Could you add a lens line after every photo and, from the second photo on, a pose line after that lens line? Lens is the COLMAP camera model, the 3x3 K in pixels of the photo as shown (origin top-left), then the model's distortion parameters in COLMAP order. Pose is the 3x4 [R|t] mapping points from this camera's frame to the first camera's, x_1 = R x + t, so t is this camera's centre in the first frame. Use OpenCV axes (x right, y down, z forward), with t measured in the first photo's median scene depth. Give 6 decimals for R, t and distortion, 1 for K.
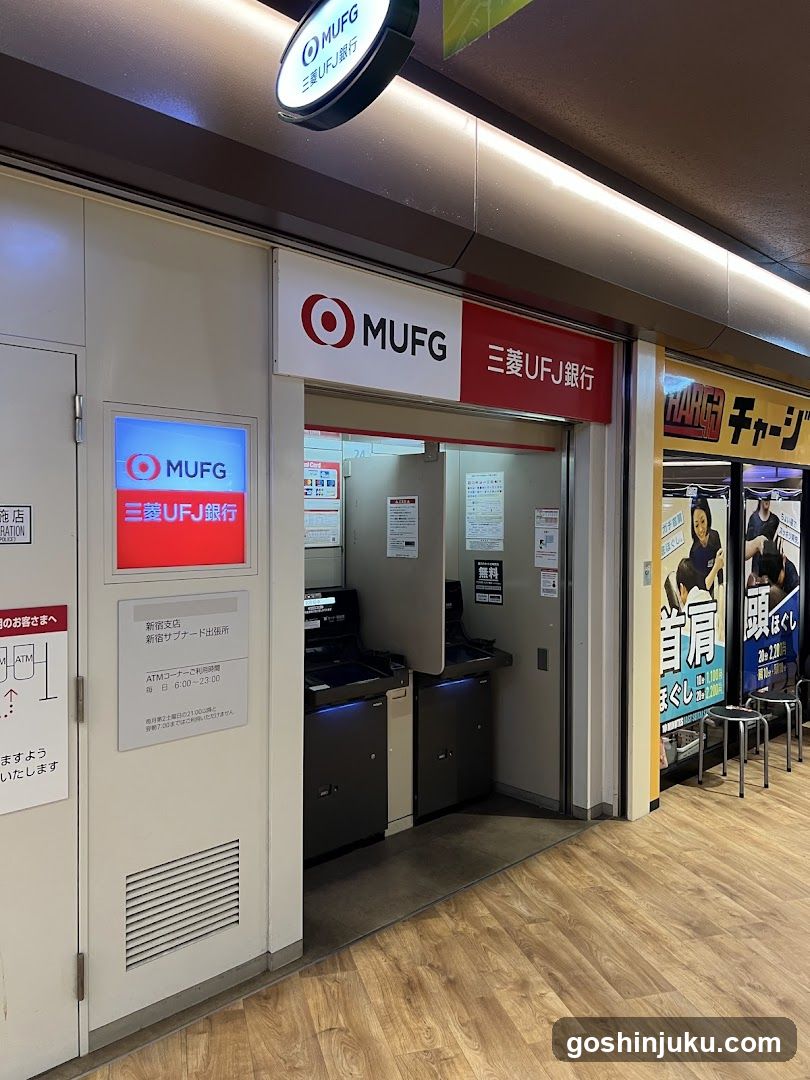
lens RADIAL K [[808.1, 0, 393.7], [0, 808.1, 534.6], [0, 0, 1]] dist [0.045776, -0.047575]
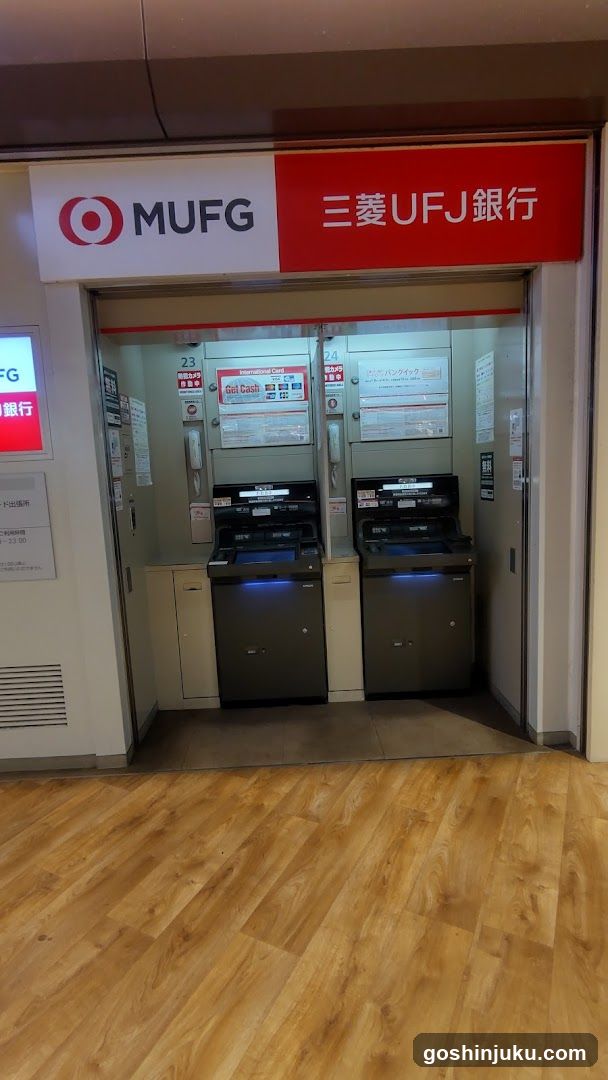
lens RADIAL K [[557.7, 0, 303.2], [0, 557.7, 543.2], [0, 0, 1]] dist [0.003563, -0.002172]
pose [[0.729050, 0.059916, -0.681833, 0.586726], [0.031797, 0.992121, 0.121182, 0.072582], [0.683722, -0.110028, 0.721400, 0.545034]]
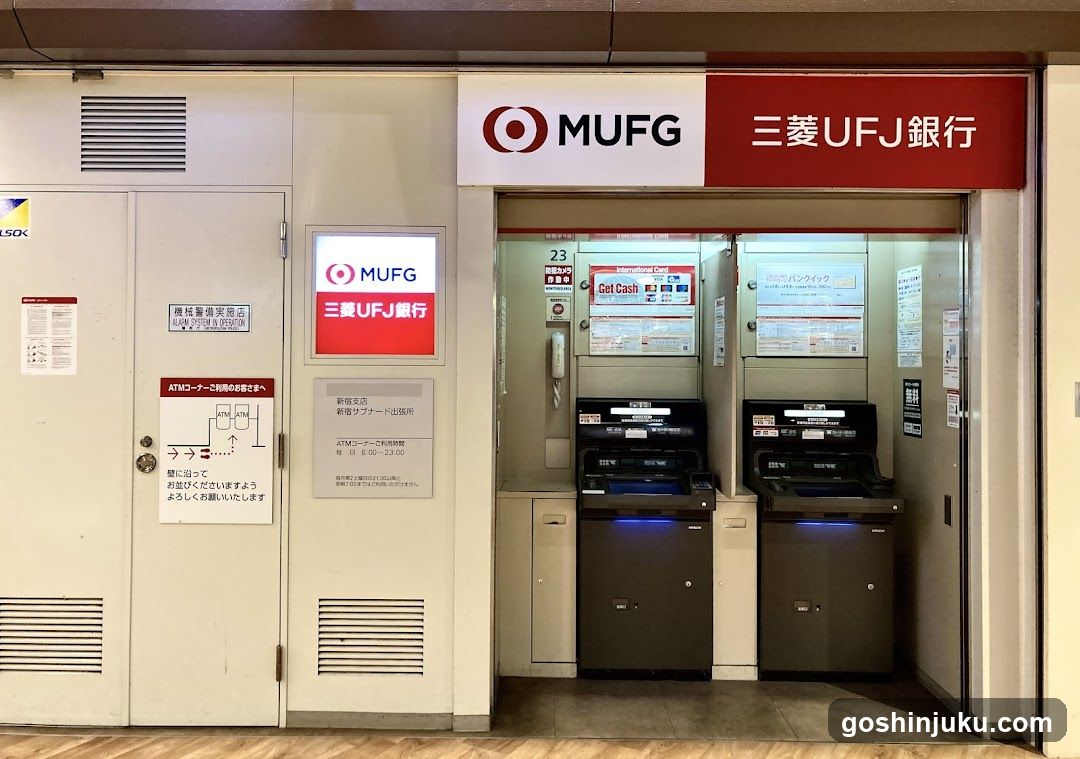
lens RADIAL K [[902.4, 0, 541.6], [0, 902.4, 340.9], [0, 0, 1]] dist [0.026095, -0.031416]
pose [[0.712054, -0.008425, -0.702074, 0.687103], [-0.022934, 0.999115, -0.035250, 0.048049], [0.701750, 0.041201, 0.711231, 0.176143]]
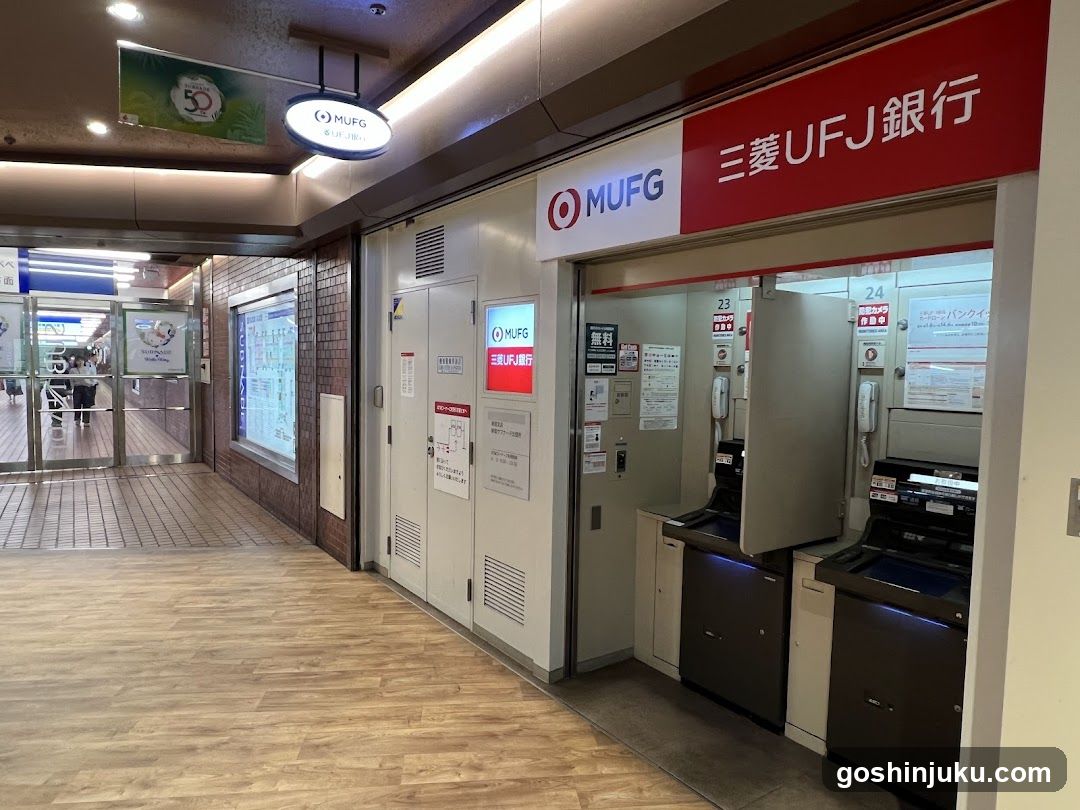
lens RADIAL K [[688.6, 0, 538.3], [0, 688.6, 413.4], [0, 0, 1]] dist [-0.004356, 0.004035]
pose [[-0.149603, 0.060824, -0.986874, 0.907020], [-0.048598, 0.996447, 0.068781, -0.013911], [0.987551, 0.058250, -0.146116, 1.015489]]
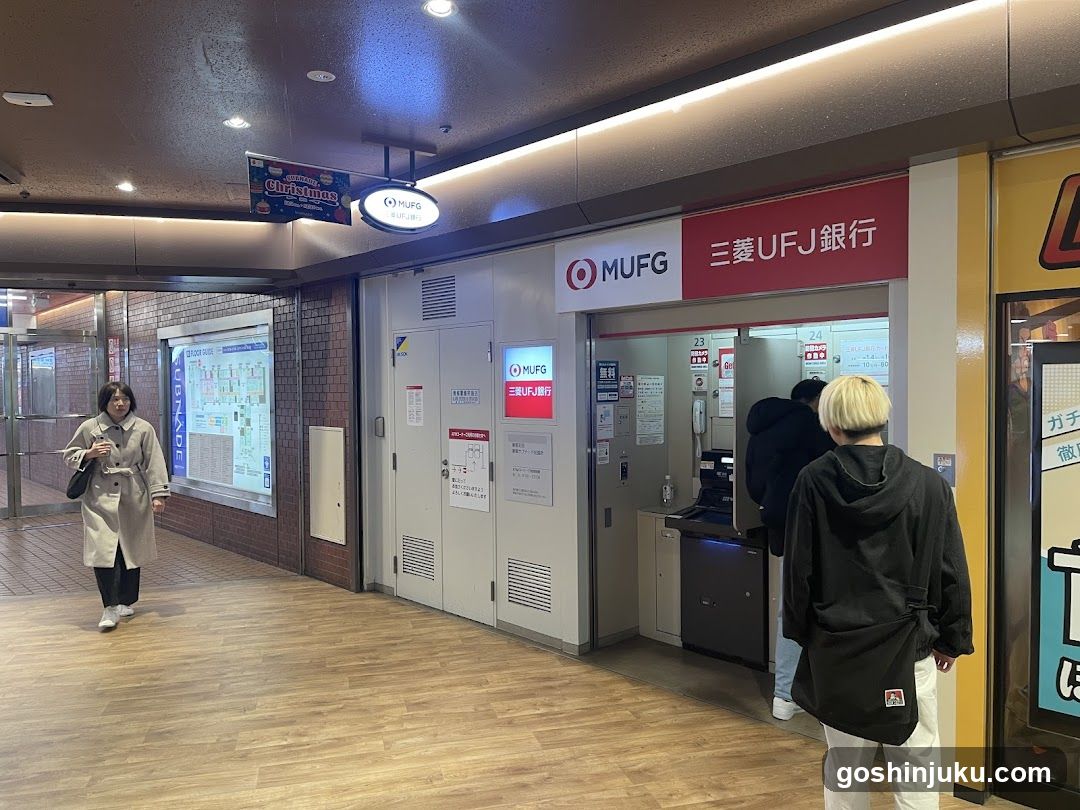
lens RADIAL K [[808.1, 0, 533.7], [0, 808.1, 406.8], [0, 0, 1]] dist [0.045776, -0.047575]
pose [[-0.015083, 0.019584, -0.999694, 1.392911], [-0.019308, 0.999616, 0.019874, -0.022779], [0.999700, 0.019602, -0.014699, 0.833035]]
